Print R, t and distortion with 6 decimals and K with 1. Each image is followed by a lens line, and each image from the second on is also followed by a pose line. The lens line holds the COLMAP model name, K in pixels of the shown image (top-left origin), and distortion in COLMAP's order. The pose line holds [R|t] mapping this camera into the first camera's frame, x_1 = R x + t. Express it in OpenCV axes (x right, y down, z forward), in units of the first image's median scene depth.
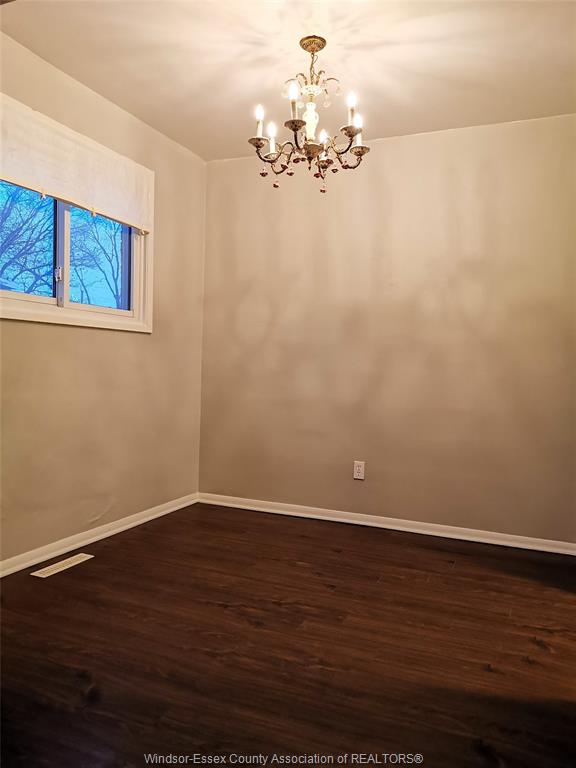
lens RADIAL K [[588.9, 0, 288.0], [0, 588.9, 384.0], [0, 0, 1]] dist [0.053340, -0.044659]
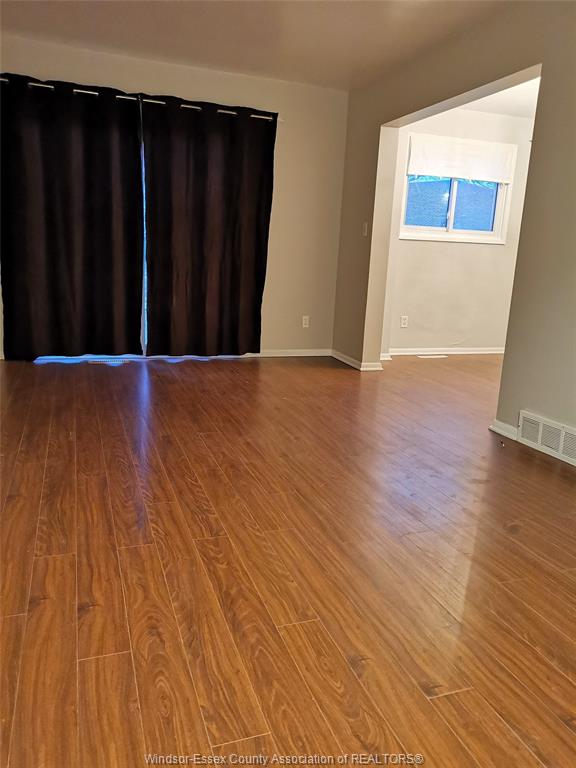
lens RADIAL K [[588.9, 0, 288.0], [0, 588.9, 384.0], [0, 0, 1]] dist [0.053340, -0.044659]
pose [[0.675835, 0.158524, -0.719804, 0.696974], [-0.052679, 0.984488, 0.167355, 0.061028], [0.735168, -0.075186, 0.673702, -0.701457]]
